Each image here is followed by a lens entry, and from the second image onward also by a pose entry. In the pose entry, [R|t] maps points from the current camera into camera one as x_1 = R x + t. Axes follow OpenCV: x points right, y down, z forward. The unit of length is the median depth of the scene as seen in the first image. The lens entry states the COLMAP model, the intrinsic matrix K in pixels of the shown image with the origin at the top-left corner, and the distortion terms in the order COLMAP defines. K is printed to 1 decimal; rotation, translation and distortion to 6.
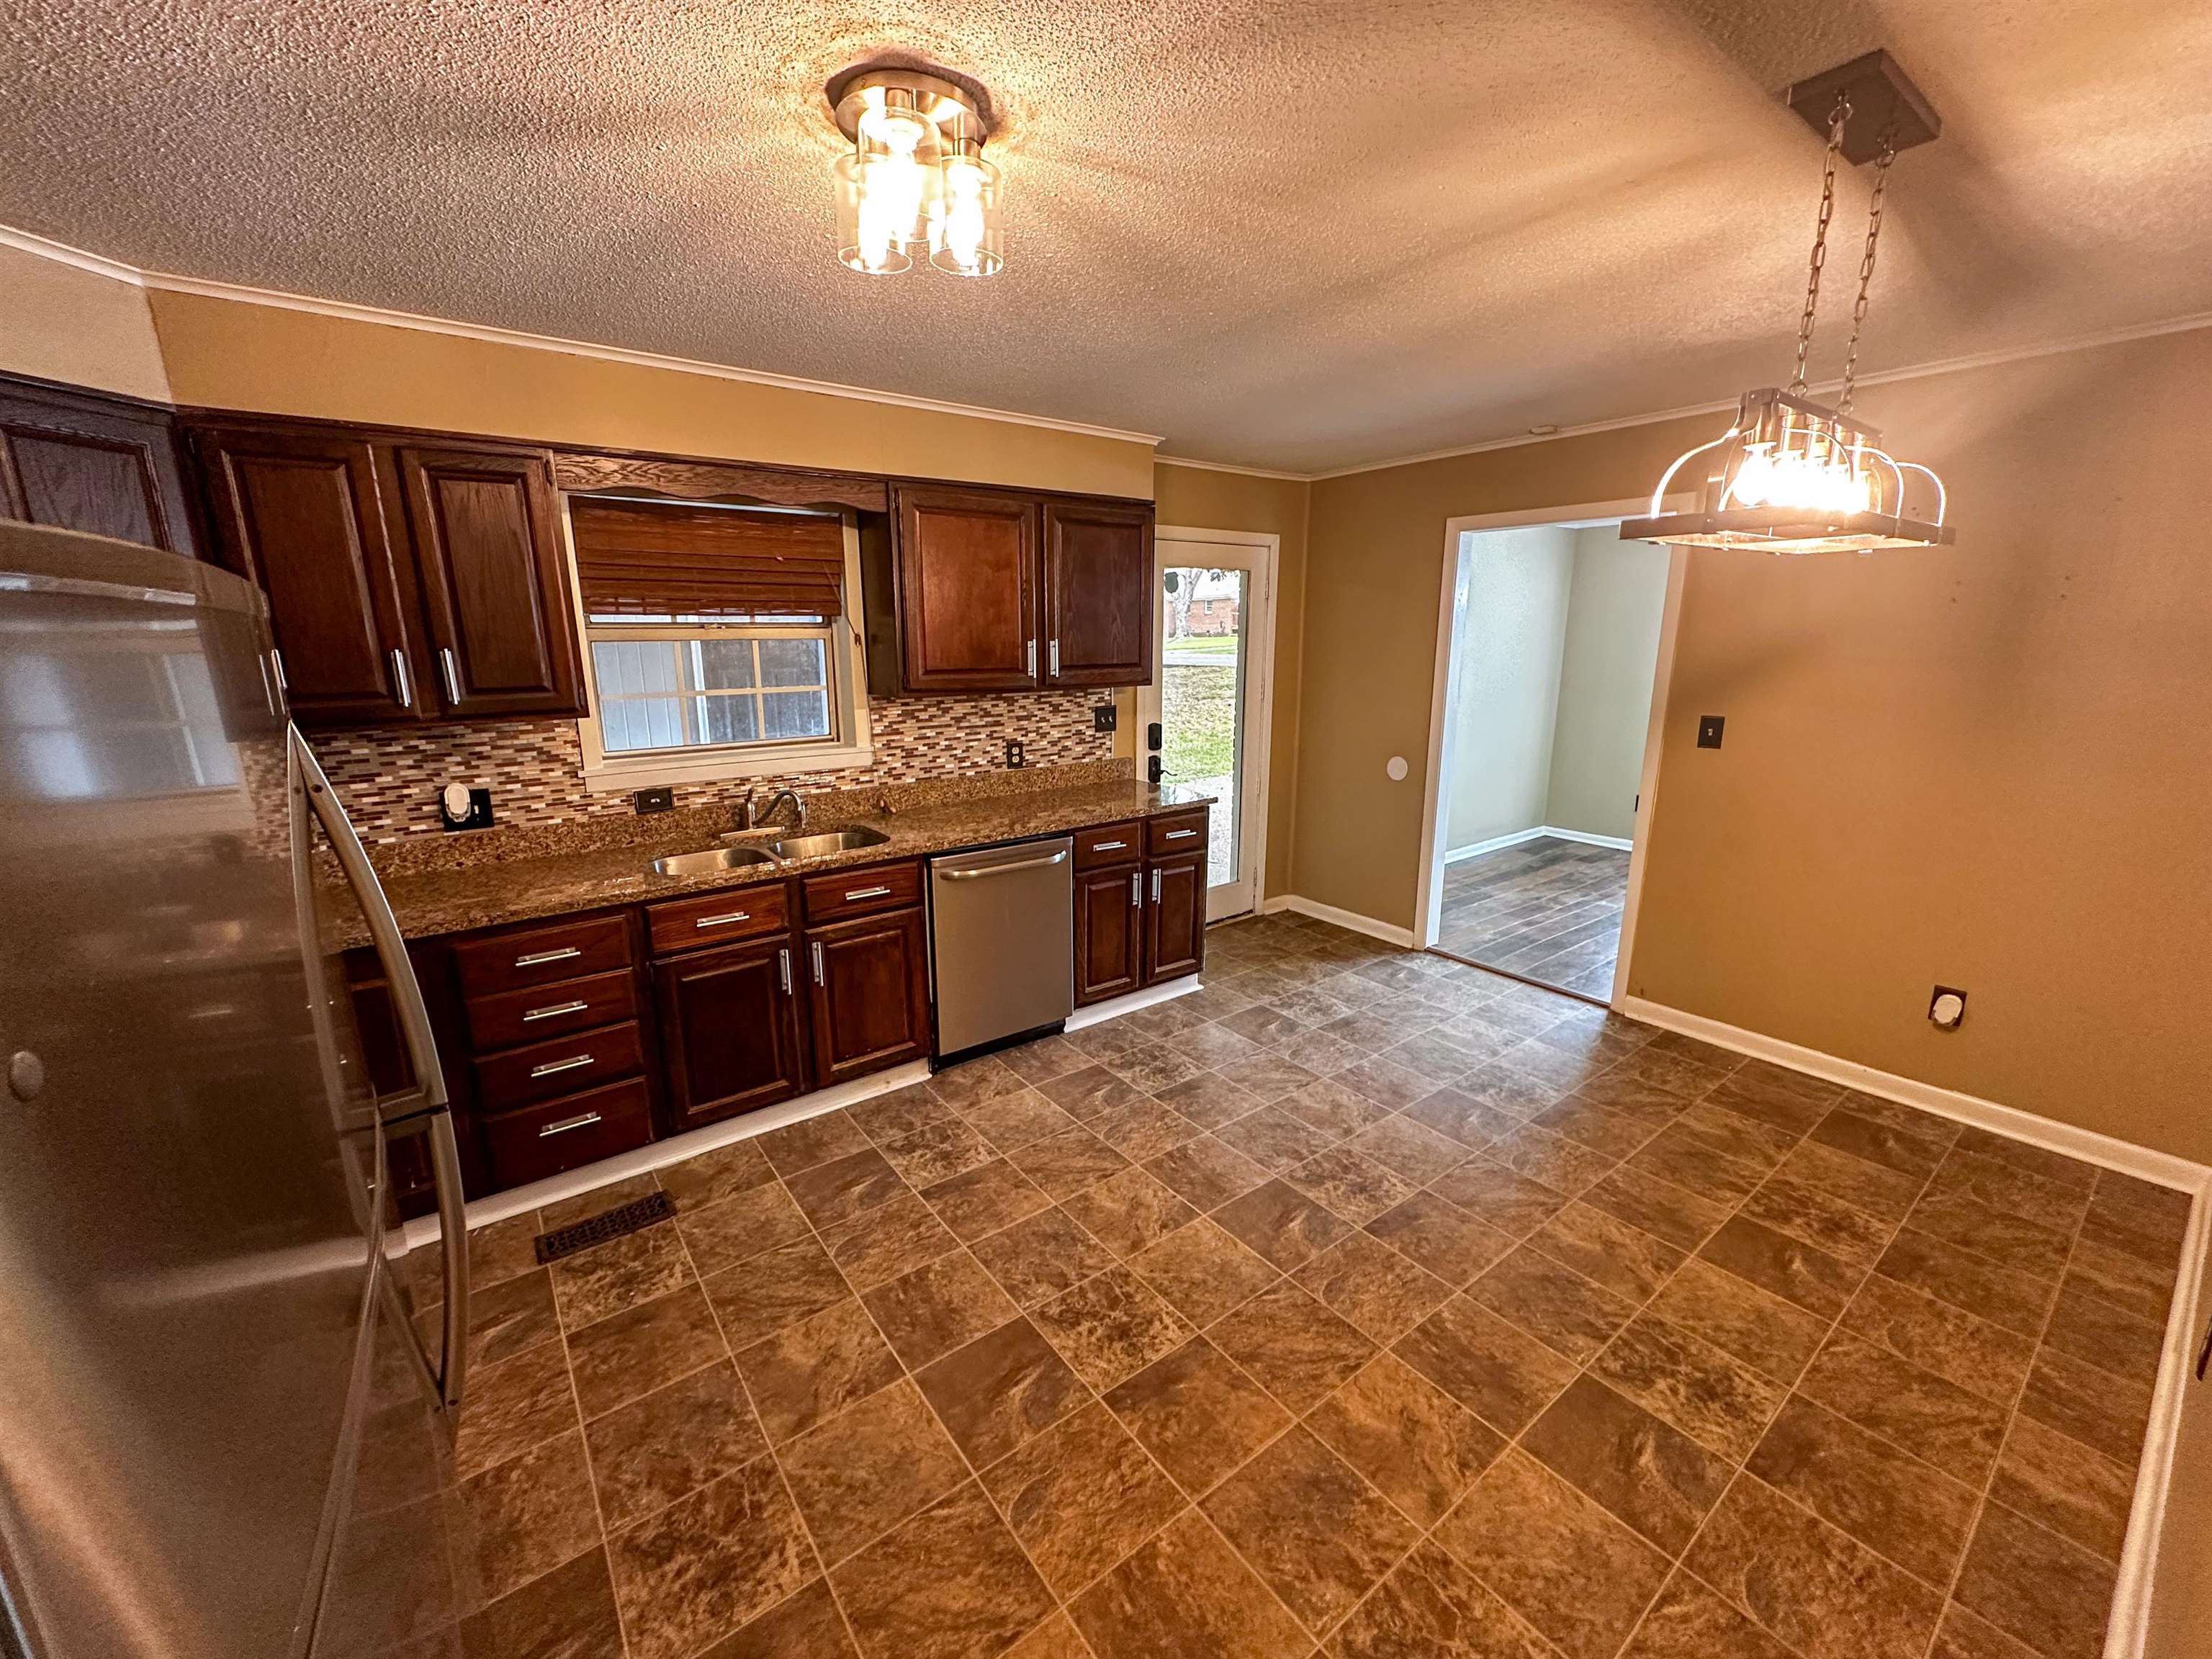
lens RADIAL K [[878.6, 0, 1105.6], [0, 878.6, 832.4], [0, 0, 1]] dist [-0.003464, -0.000433]
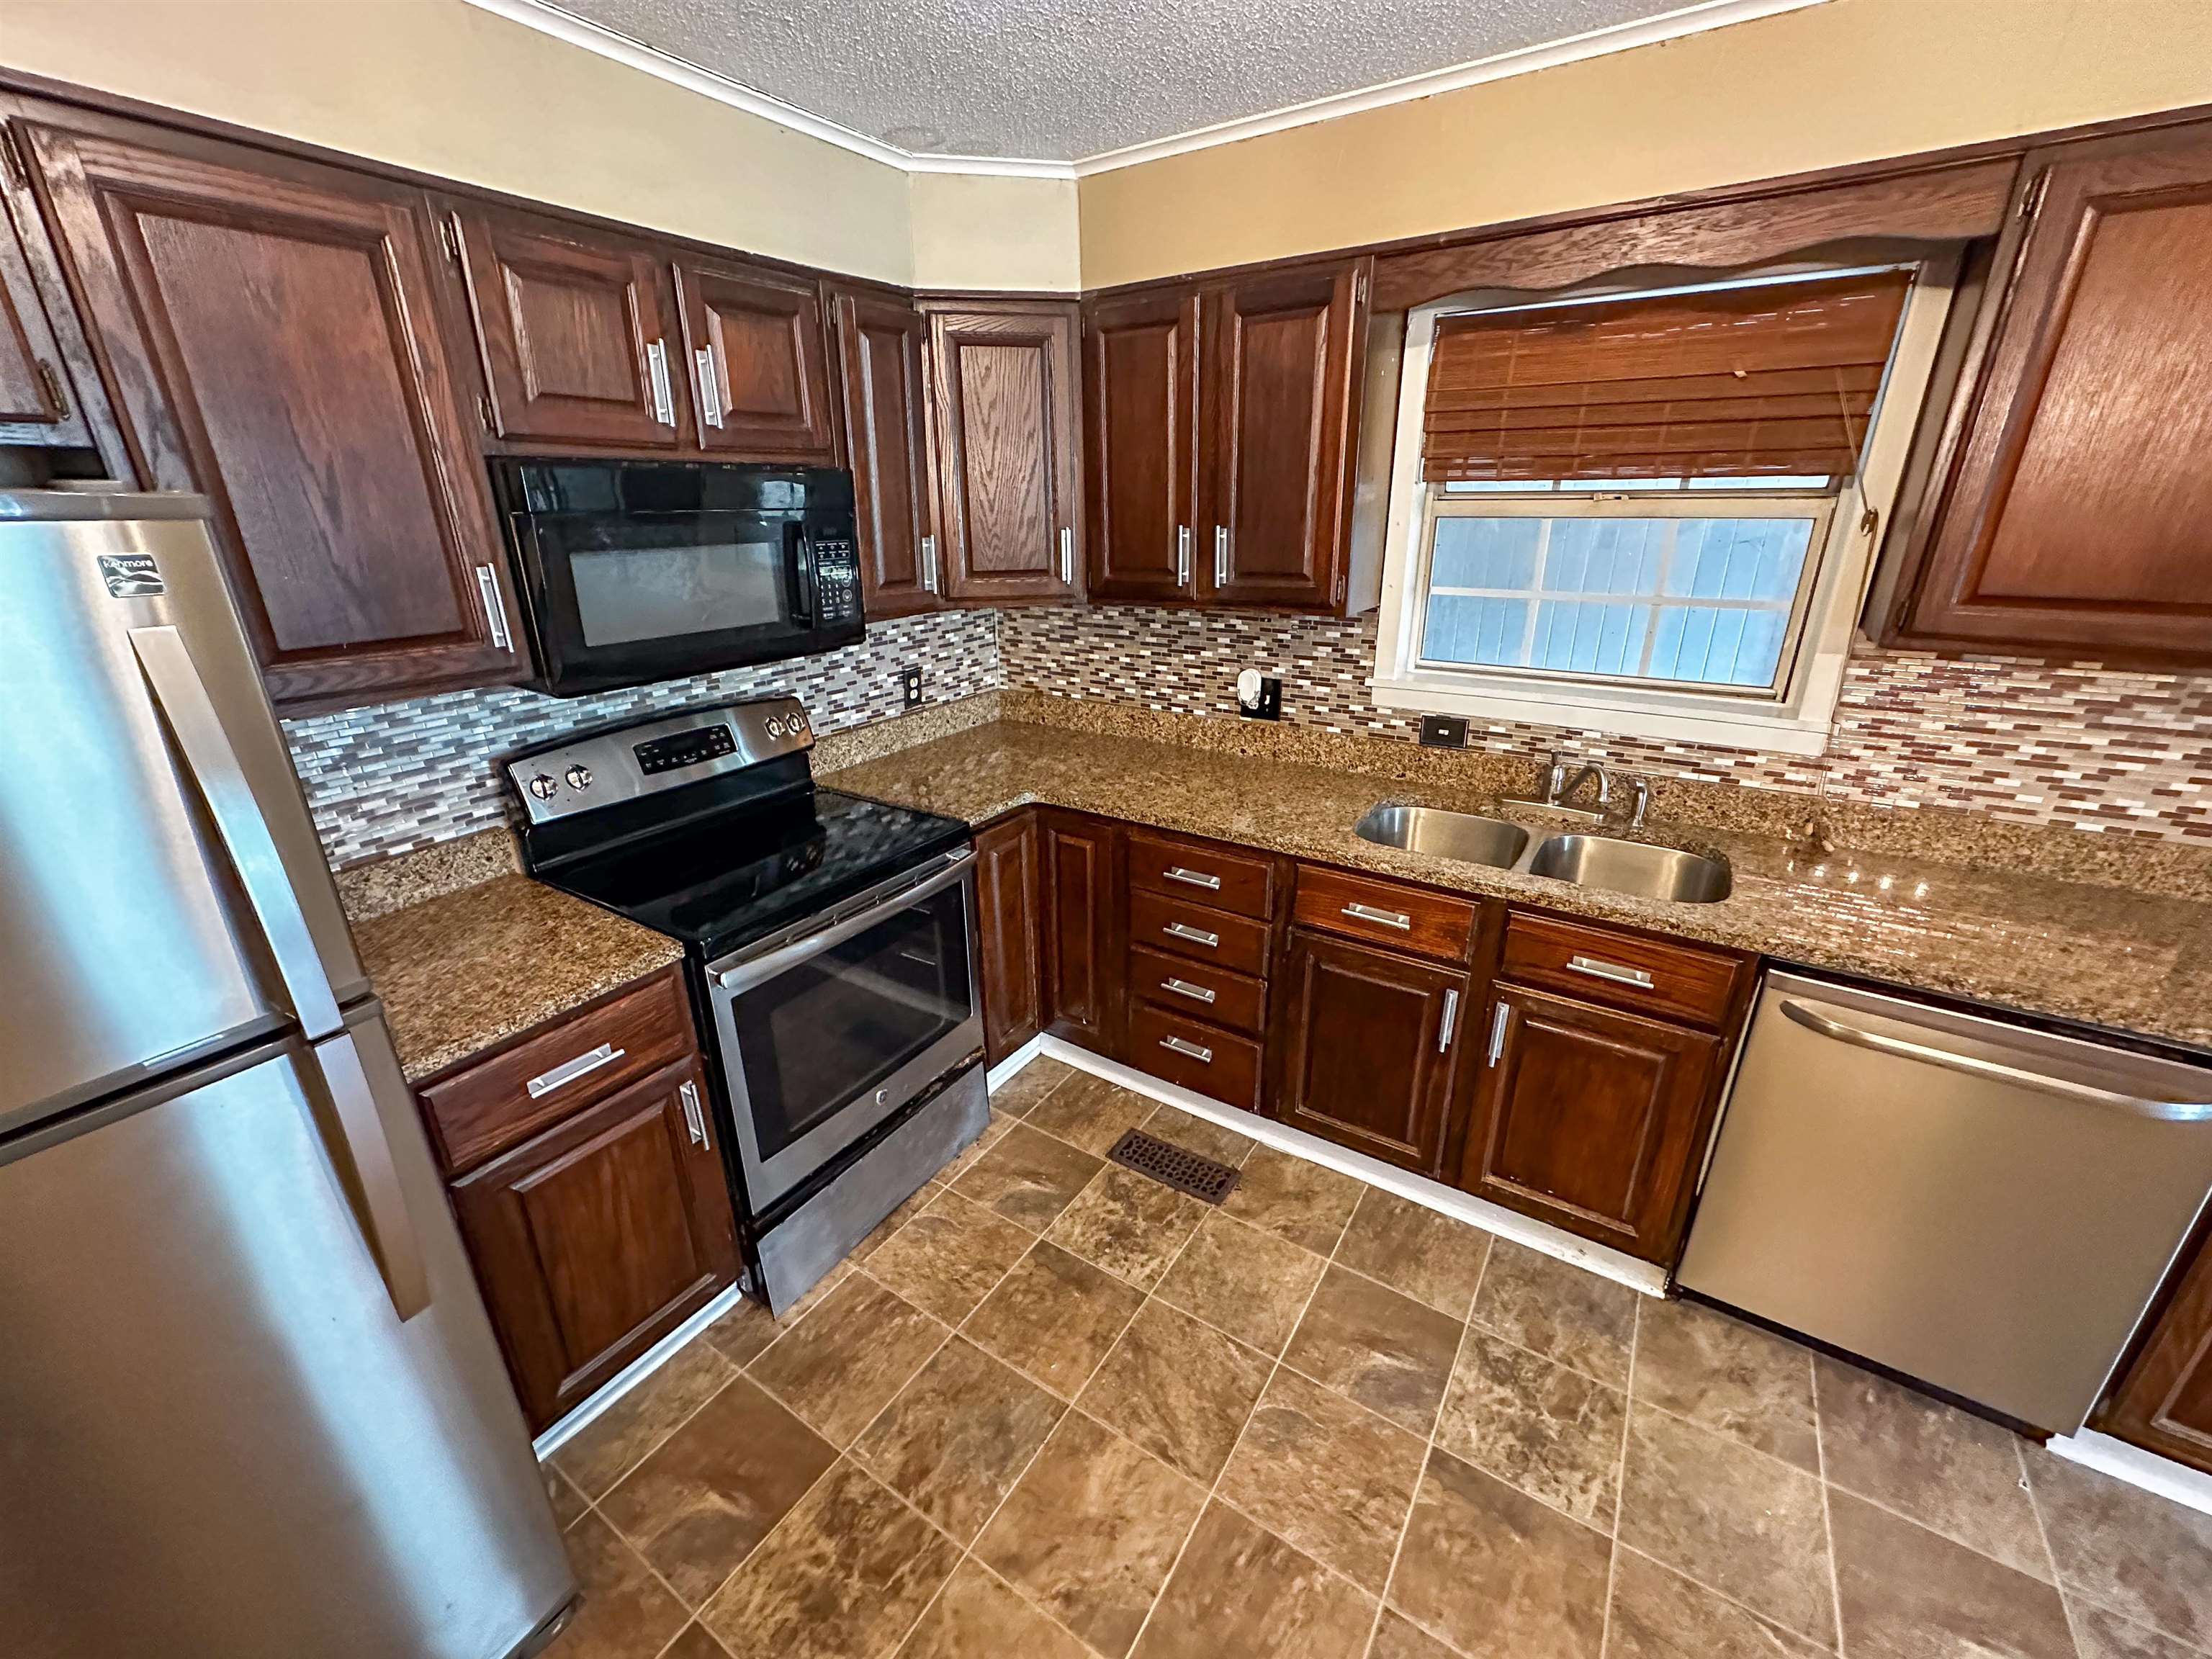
lens RADIAL K [[878.6, 0, 1104.1], [0, 878.6, 828.6], [0, 0, 1]] dist [-0.003464, -0.000433]
pose [[0.335283, 0.332049, -0.881662, 0.104656], [-0.203457, 0.939267, 0.276373, -0.120127], [0.919886, 0.086717, 0.382478, 0.480935]]
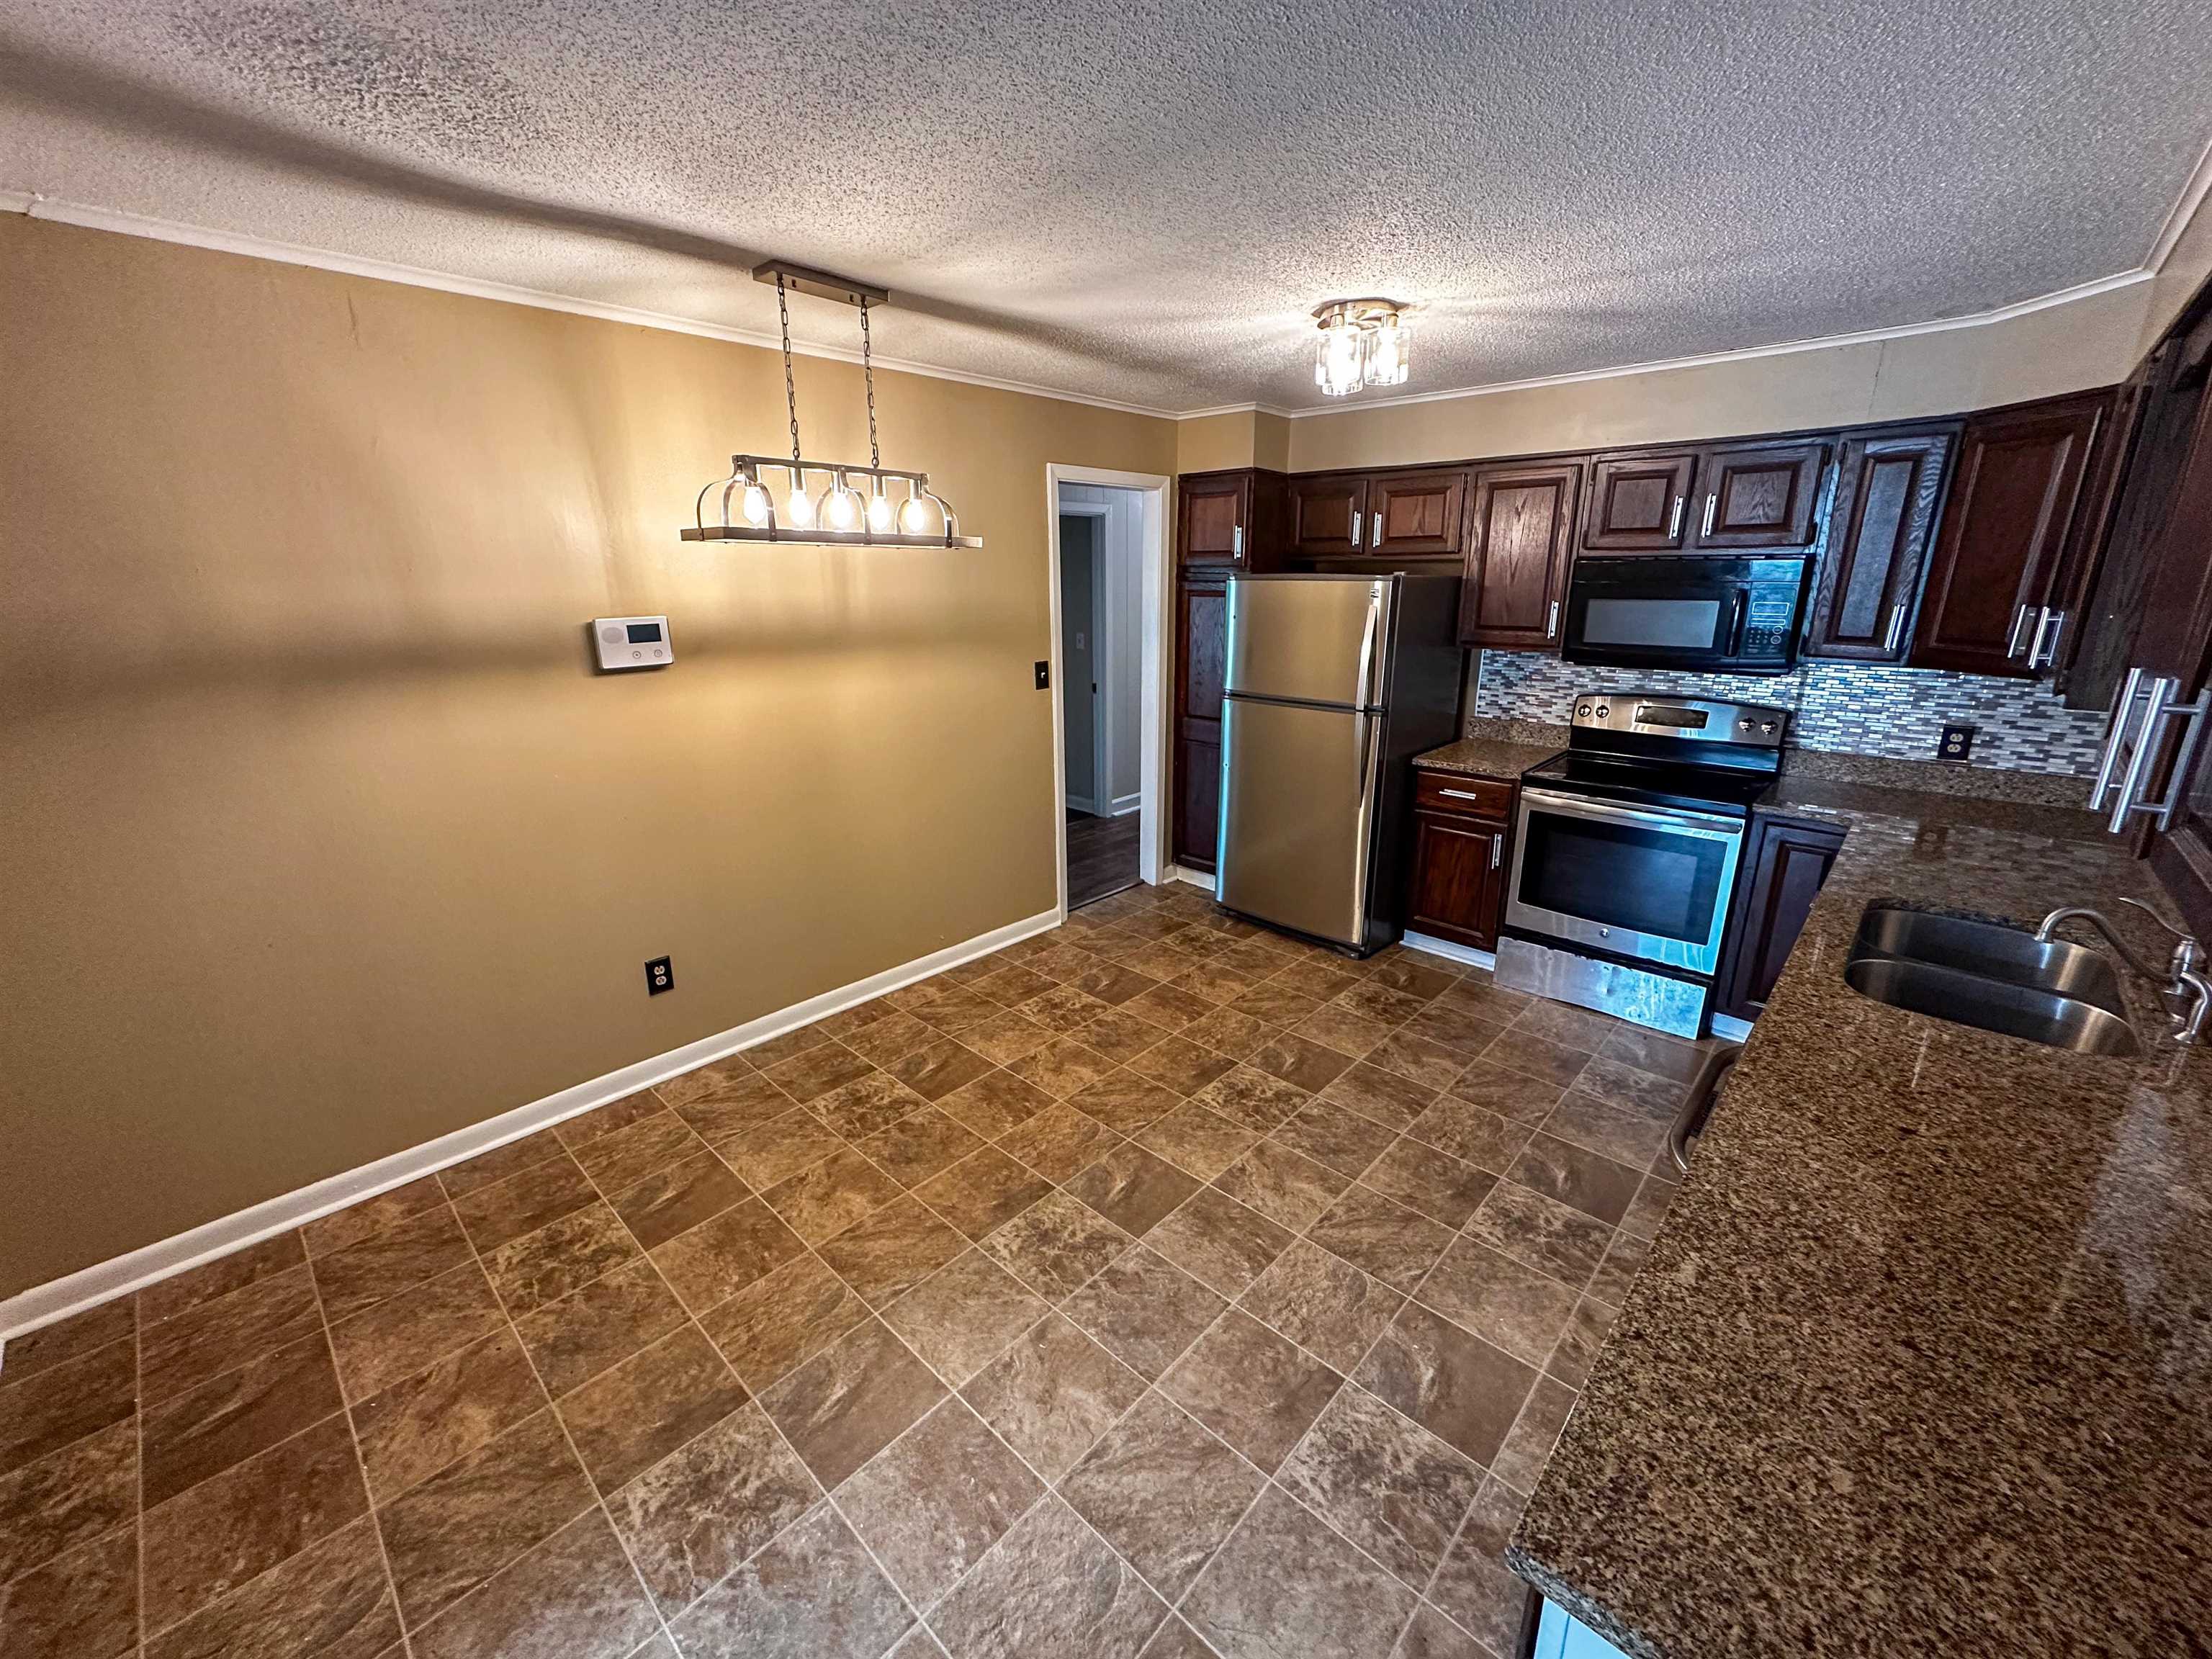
lens RADIAL K [[878.6, 0, 1104.9], [0, 878.6, 831.0], [0, 0, 1]] dist [-0.003464, -0.000433]
pose [[-0.985927, 0.060752, -0.155744, 0.326975], [-0.023779, 0.871194, 0.490363, -0.370461], [0.165474, 0.487166, -0.857489, 1.488589]]
